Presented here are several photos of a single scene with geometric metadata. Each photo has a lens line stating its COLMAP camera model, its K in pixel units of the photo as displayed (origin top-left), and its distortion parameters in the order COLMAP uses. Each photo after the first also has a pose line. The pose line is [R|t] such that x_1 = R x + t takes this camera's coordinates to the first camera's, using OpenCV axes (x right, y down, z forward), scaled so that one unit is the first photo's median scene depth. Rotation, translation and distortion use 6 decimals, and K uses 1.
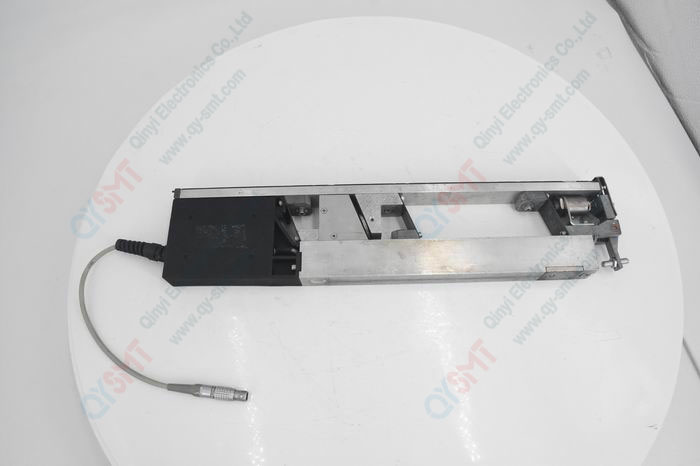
lens RADIAL K [[480.9, 0, 350.0], [0, 480.9, 233.0], [0, 0, 1]] dist [-0.007491, -0.001588]
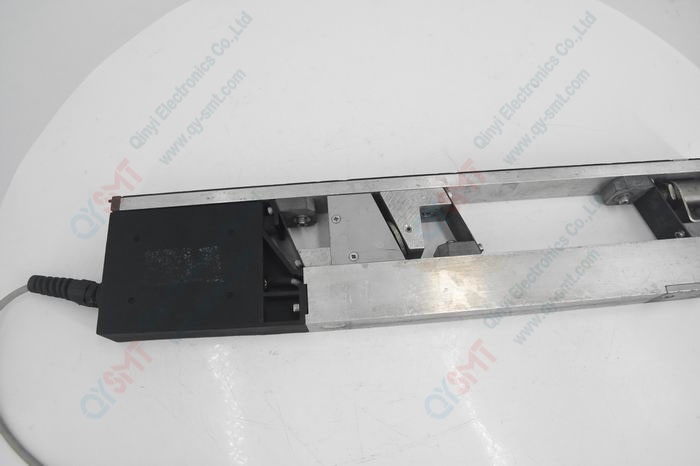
lens RADIAL K [[480.9, 0, 350.0], [0, 480.9, 233.0], [0, 0, 1]] dist [-0.007491, -0.001588]
pose [[0.998213, -0.050232, 0.032370, -0.056551], [0.050019, 0.998721, 0.007354, -0.030432], [-0.032698, -0.005721, 0.999449, 0.323093]]
